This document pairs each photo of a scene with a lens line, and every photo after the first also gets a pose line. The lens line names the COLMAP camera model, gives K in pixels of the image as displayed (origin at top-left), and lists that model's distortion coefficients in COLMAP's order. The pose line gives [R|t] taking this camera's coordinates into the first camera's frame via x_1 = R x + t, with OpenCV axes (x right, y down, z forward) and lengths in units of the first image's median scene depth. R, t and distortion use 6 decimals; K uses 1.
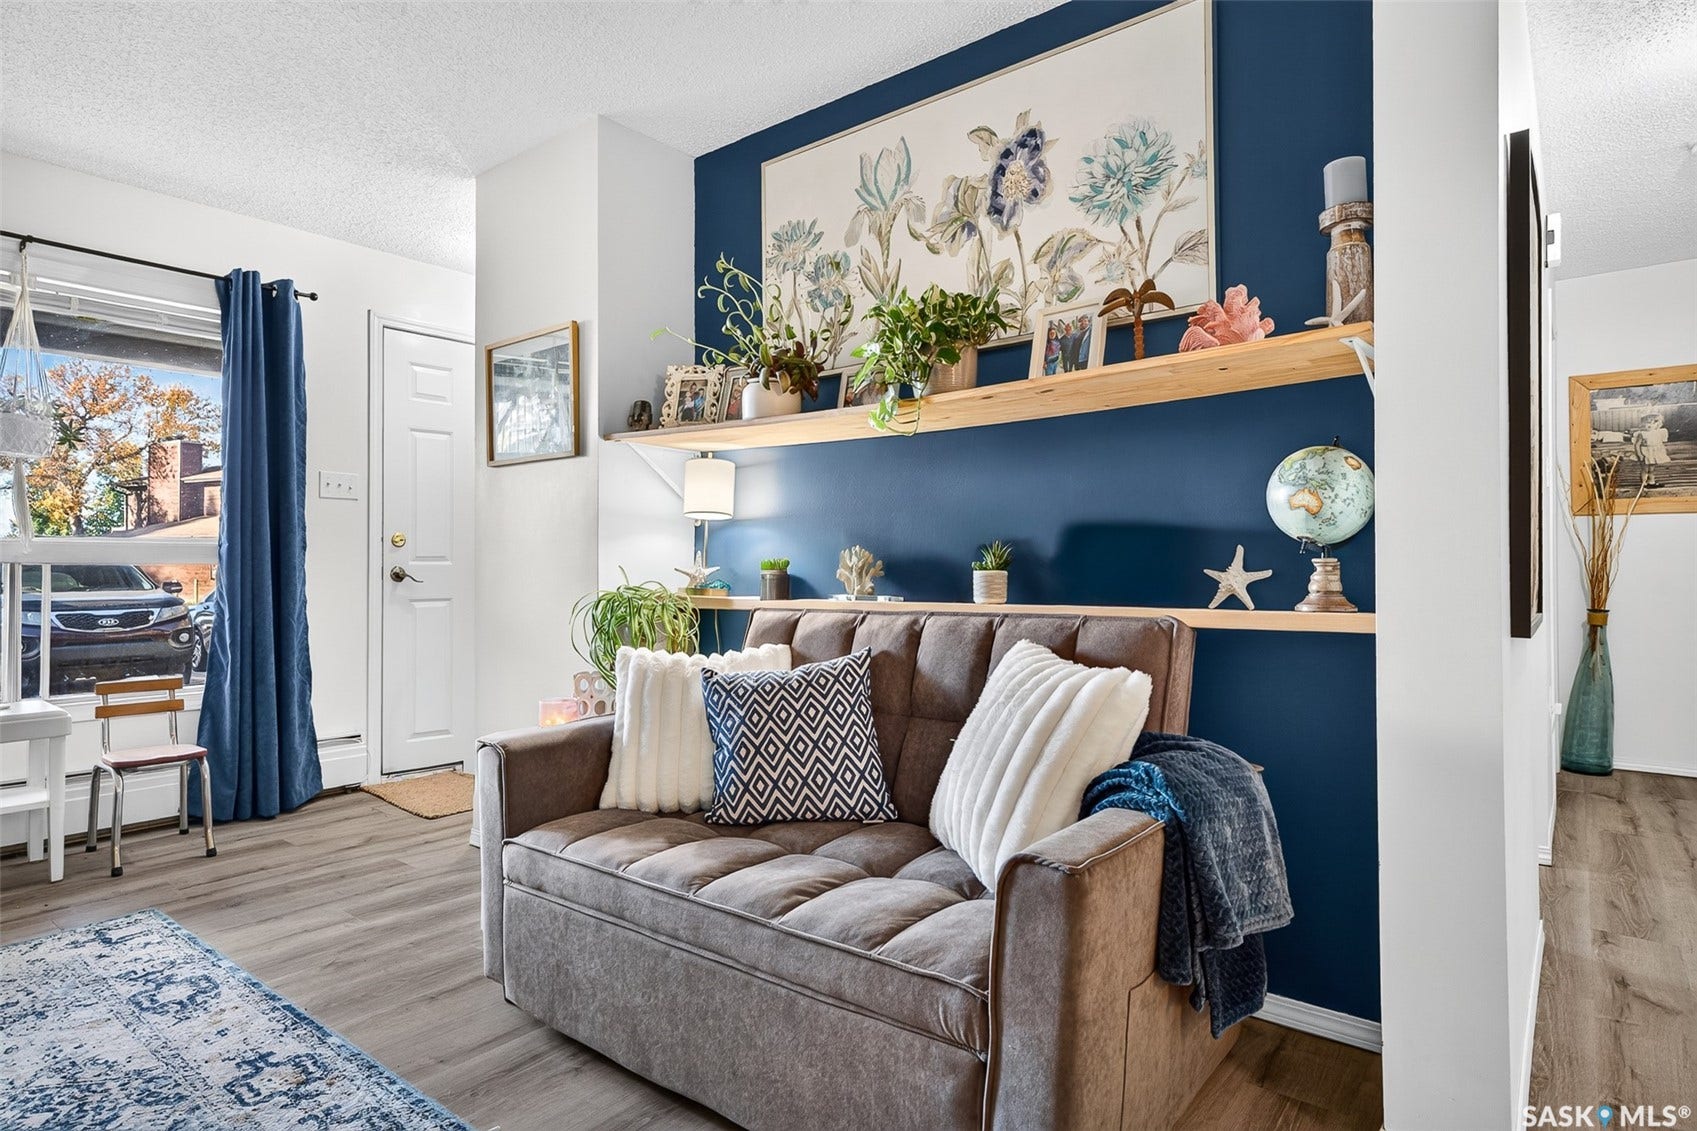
lens RADIAL K [[914.2, 0, 835.7], [0, 914.2, 556.0], [0, 0, 1]] dist [-0.000793, 0.000711]
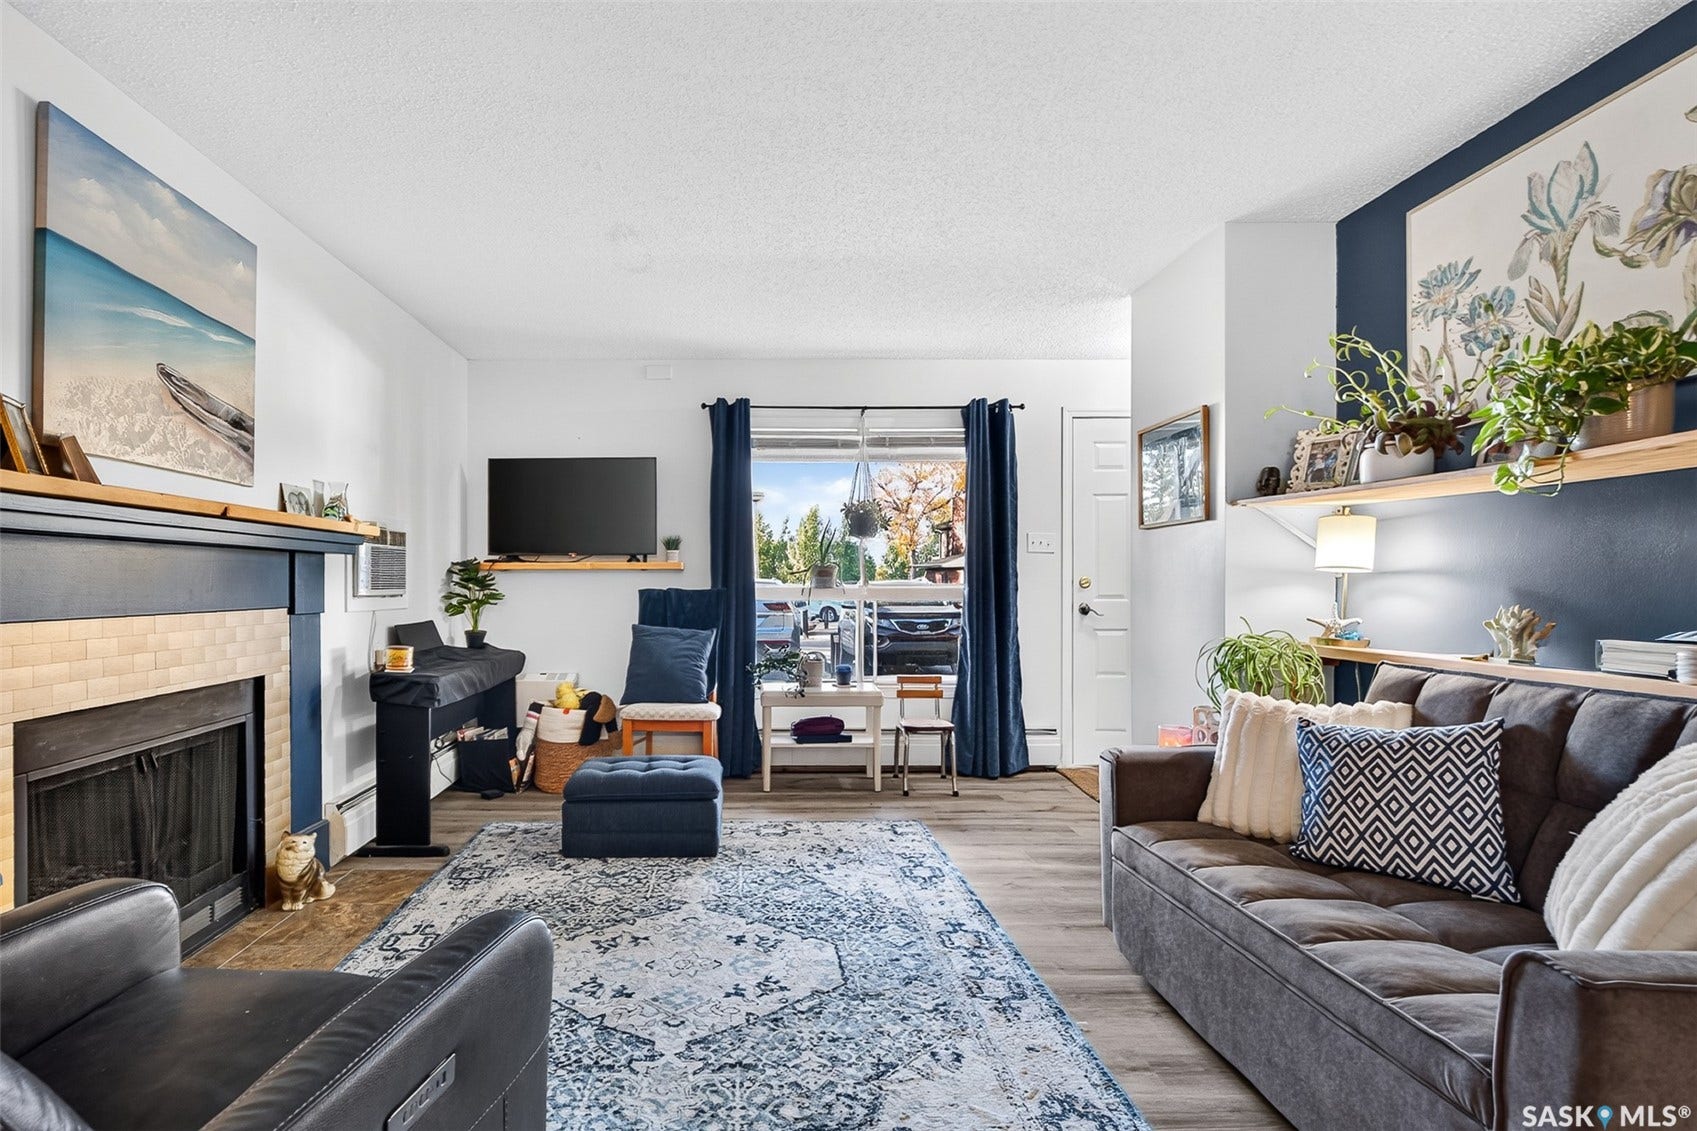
lens RADIAL K [[796.7, 0, 756.1], [0, 796.7, 588.1], [0, 0, 1]] dist [-0.014788, 0.007338]
pose [[0.628949, 0.005435, -0.777428, 0.181546], [0.008773, 0.999862, 0.014087, -0.052545], [0.777397, -0.015681, 0.628814, -0.116211]]
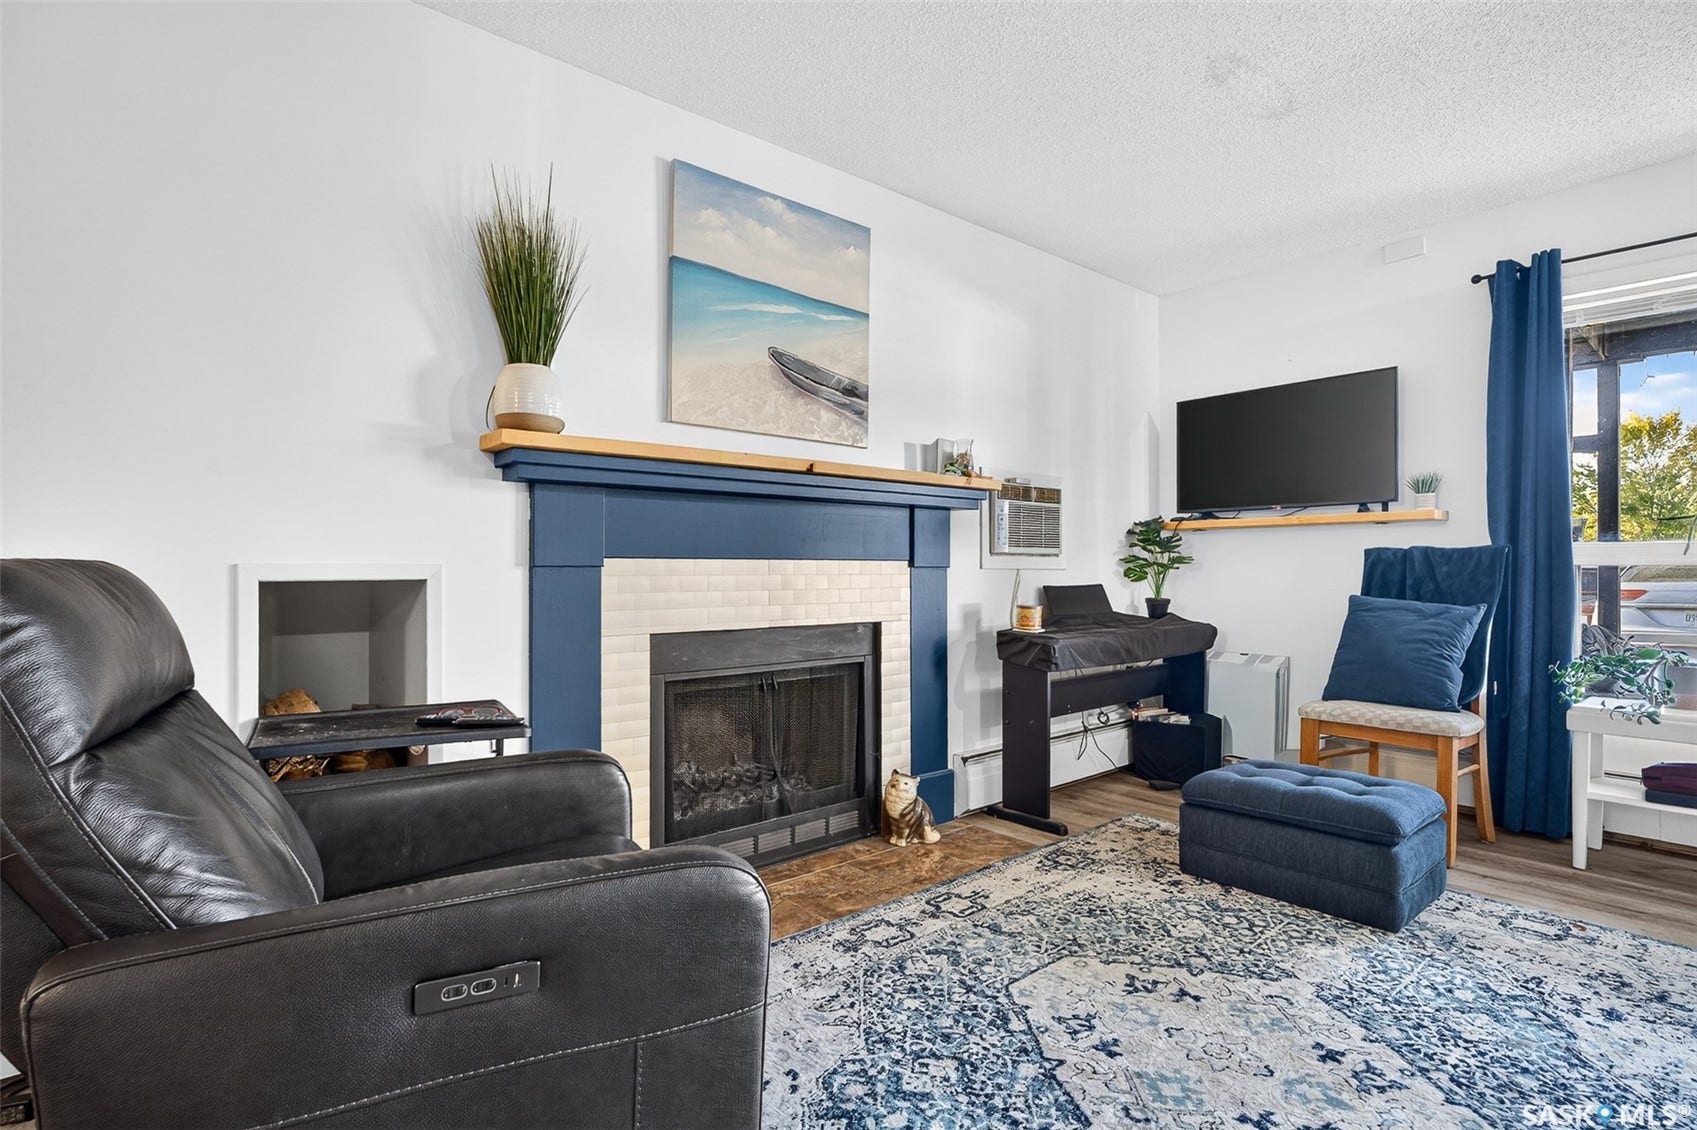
lens RADIAL K [[839.0, 0, 853.0], [0, 839.0, 565.8], [0, 0, 1]] dist [-0.001666, 0.000884]
pose [[-0.187554, -0.002275, -0.982252, 0.144422], [0.012379, 0.999912, -0.004680, 0.001490], [0.982176, -0.013037, -0.187509, 0.253461]]
